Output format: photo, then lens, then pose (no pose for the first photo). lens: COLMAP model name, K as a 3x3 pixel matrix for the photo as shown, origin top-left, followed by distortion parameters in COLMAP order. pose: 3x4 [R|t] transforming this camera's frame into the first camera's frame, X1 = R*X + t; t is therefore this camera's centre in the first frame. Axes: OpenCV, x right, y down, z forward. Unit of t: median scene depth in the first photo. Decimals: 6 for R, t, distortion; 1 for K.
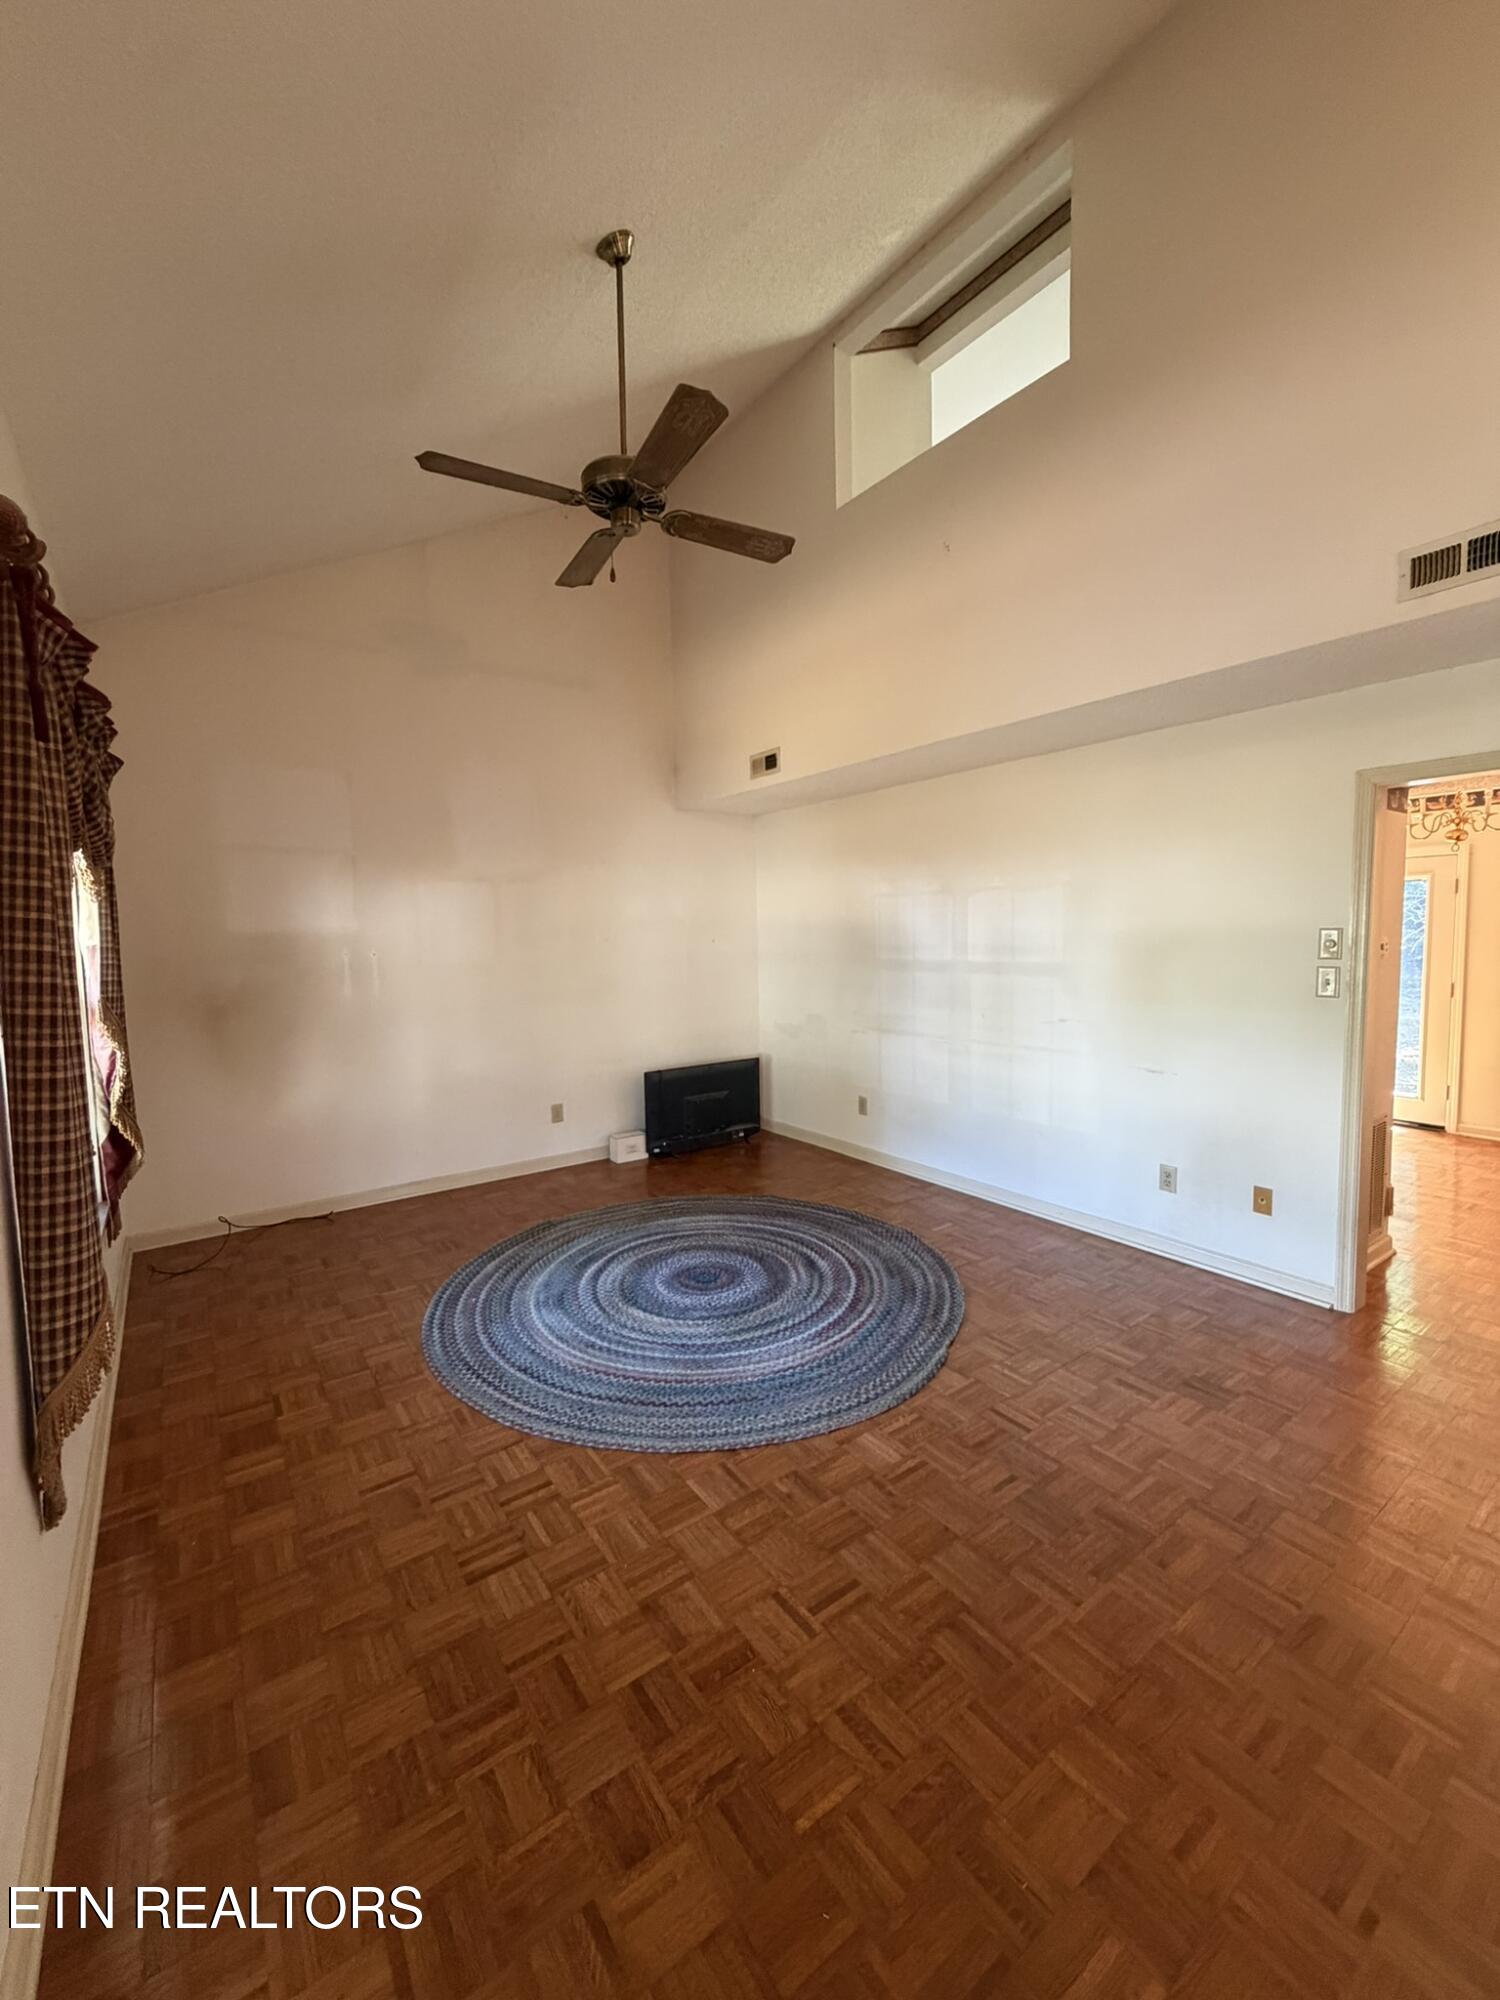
lens RADIAL K [[801.0, 0, 751.6], [0, 801.0, 992.6], [0, 0, 1]] dist [-0.001277, 0.000326]
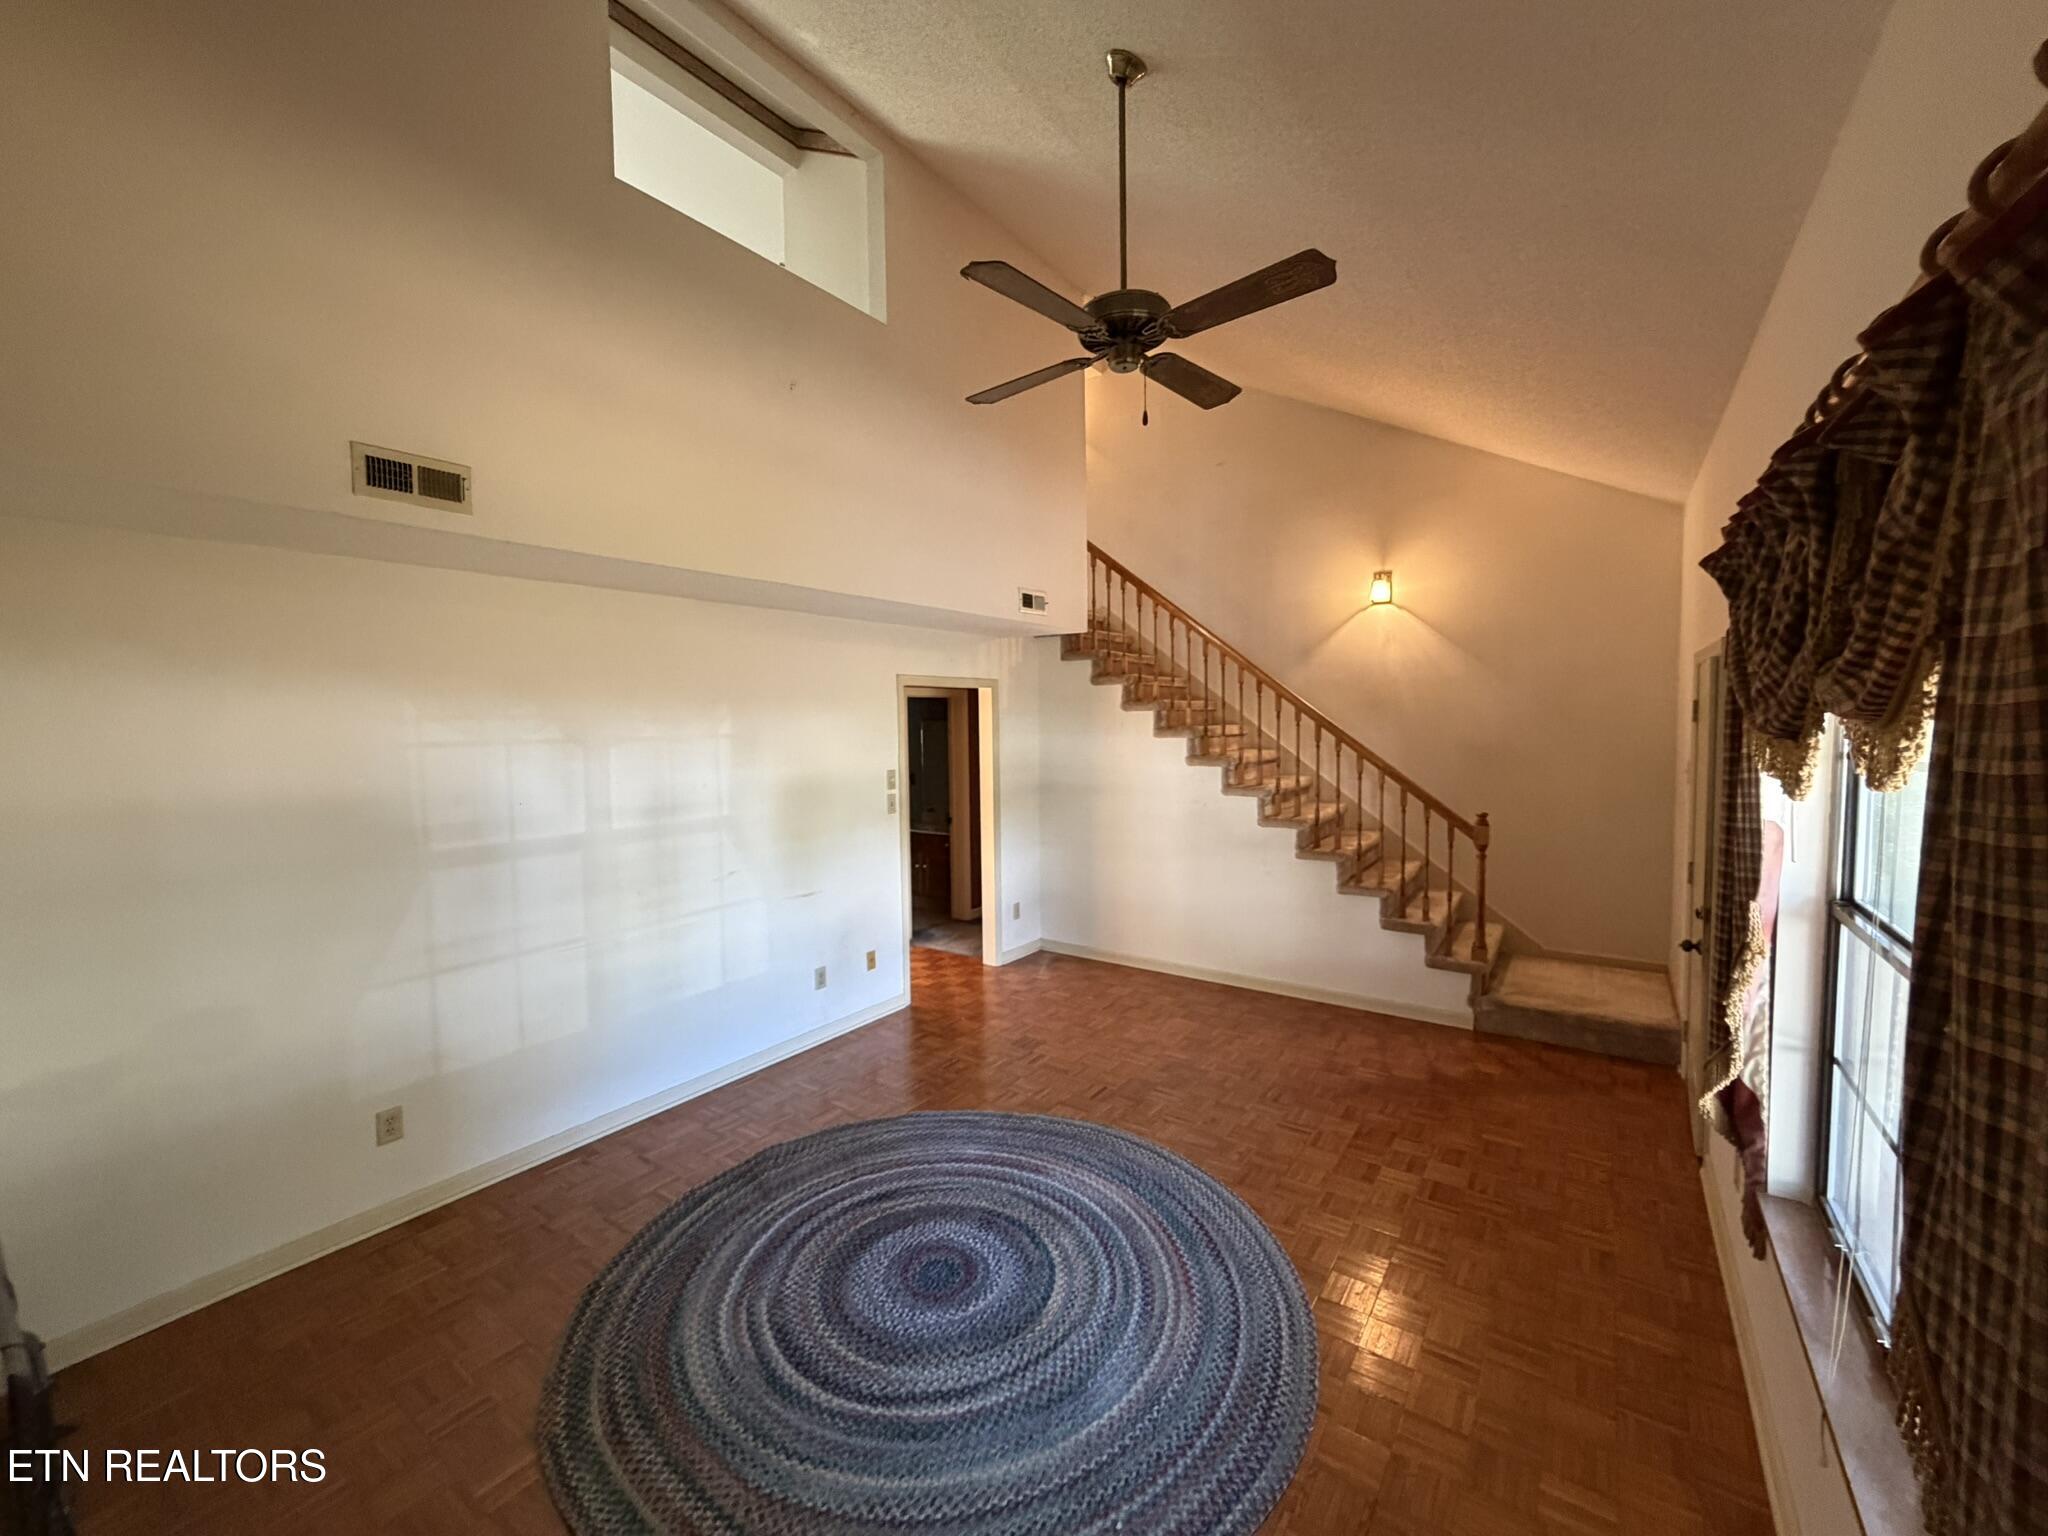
lens RADIAL K [[820.2, 0, 1013.8], [0, 820.2, 765.3], [0, 0, 1]] dist [-0.001277, 0.000326]
pose [[-0.321113, -0.031180, 0.946527, -0.755482], [0.092902, 0.993600, 0.064248, -0.145175], [-0.942473, 0.108565, -0.316162, 1.085712]]
